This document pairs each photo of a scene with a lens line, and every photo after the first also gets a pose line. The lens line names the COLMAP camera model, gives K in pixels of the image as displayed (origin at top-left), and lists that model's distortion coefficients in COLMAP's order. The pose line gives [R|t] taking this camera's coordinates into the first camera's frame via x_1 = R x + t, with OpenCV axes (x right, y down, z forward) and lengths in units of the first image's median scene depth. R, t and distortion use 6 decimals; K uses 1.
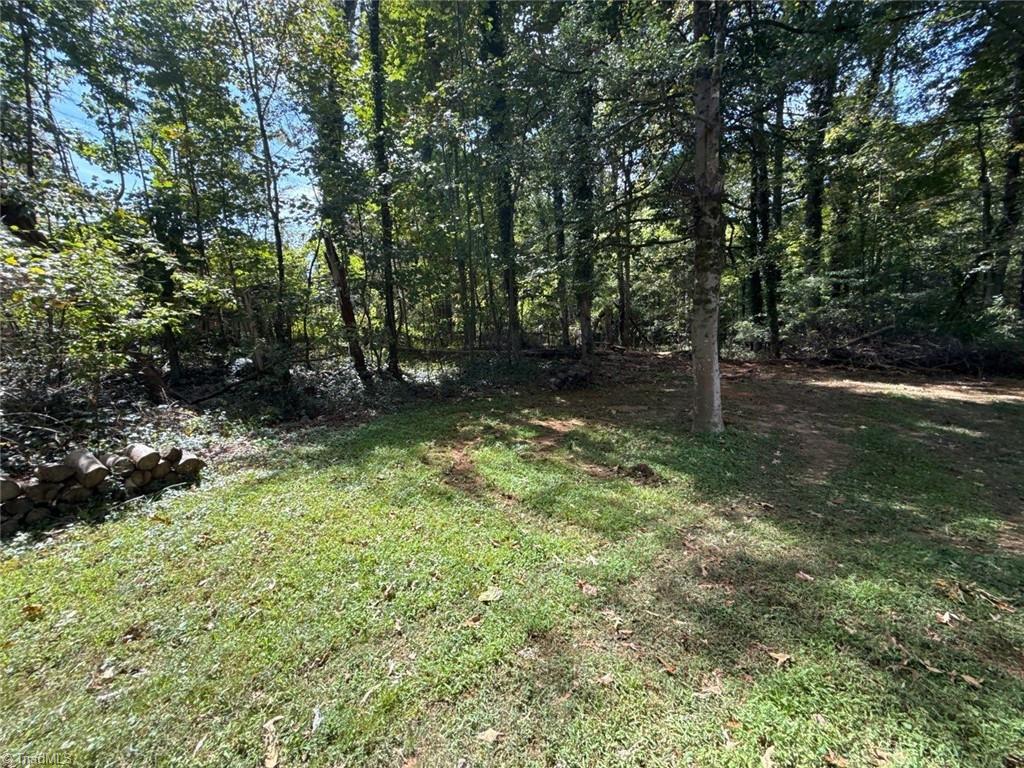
lens RADIAL K [[406.0, 0, 512.0], [0, 406.0, 384.0], [0, 0, 1]] dist [-0.000481, -0.000027]
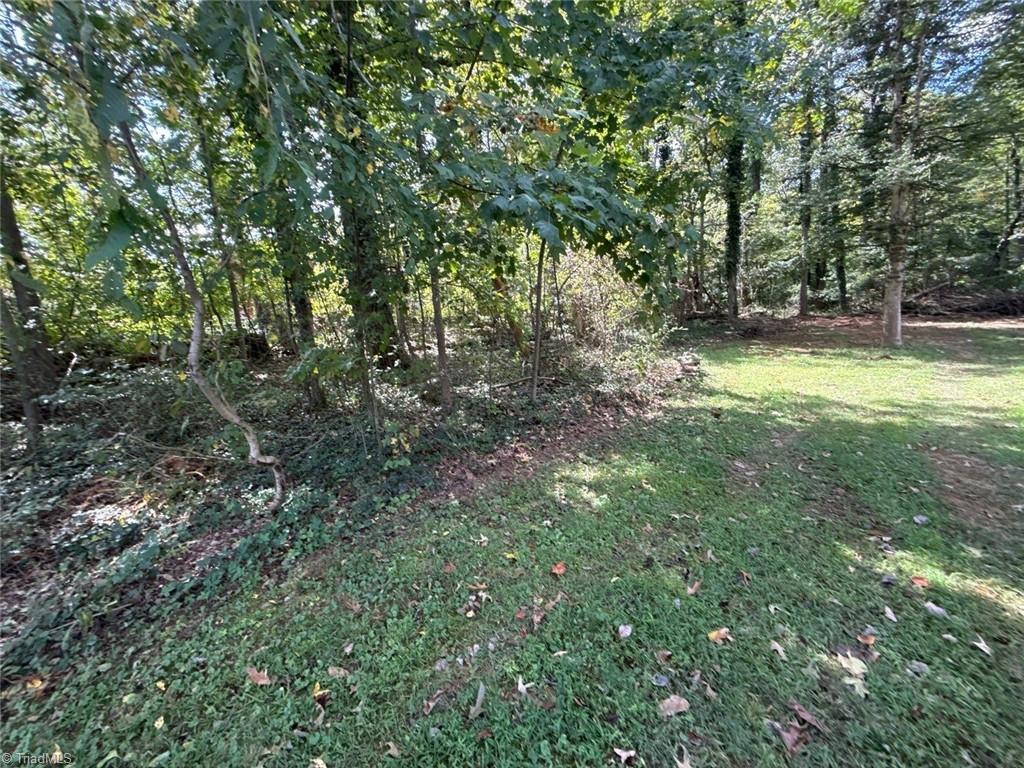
lens RADIAL K [[406.0, 0, 512.0], [0, 406.0, 384.0], [0, 0, 1]] dist [-0.000481, -0.000027]
pose [[0.998531, -0.053130, -0.010646, -0.707155], [0.053649, 0.996956, 0.056580, 0.051569], [0.007607, -0.057068, 0.998341, -0.513452]]
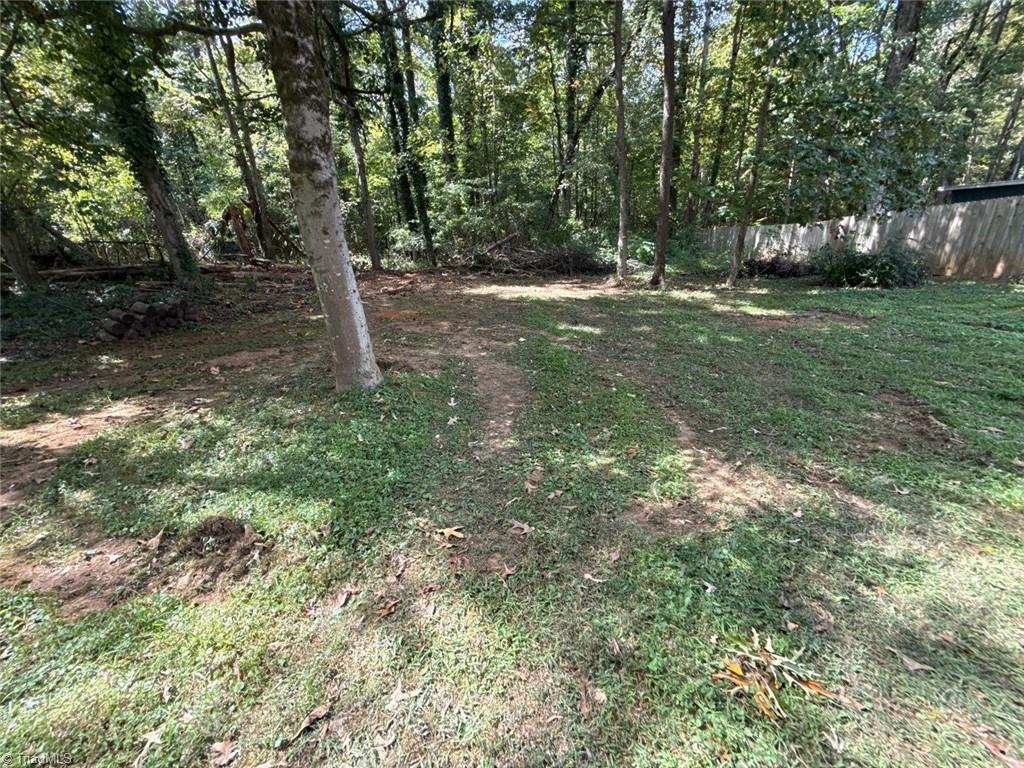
lens RADIAL K [[406.0, 0, 512.0], [0, 406.0, 384.0], [0, 0, 1]] dist [-0.000481, -0.000027]
pose [[0.724305, -0.228696, 0.650446, 0.124191], [0.089435, 0.966580, 0.240258, -0.012143], [-0.683655, -0.115847, 0.720552, 0.189105]]
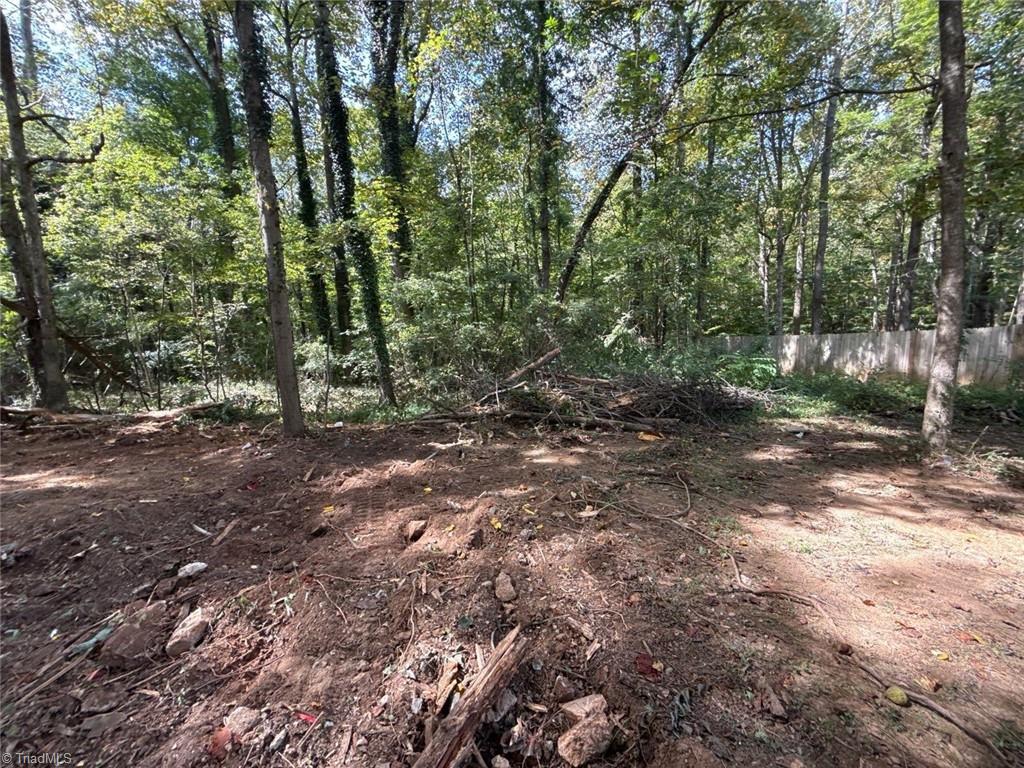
lens RADIAL K [[407.3, 0, 512.0], [0, 407.3, 384.0], [0, 0, 1]] dist [-0.000406, 0.000165]
pose [[0.534566, -0.081929, 0.841146, 0.484849], [0.127678, 0.991695, 0.015451, -0.155558], [-0.835426, 0.099136, 0.540587, 1.026311]]
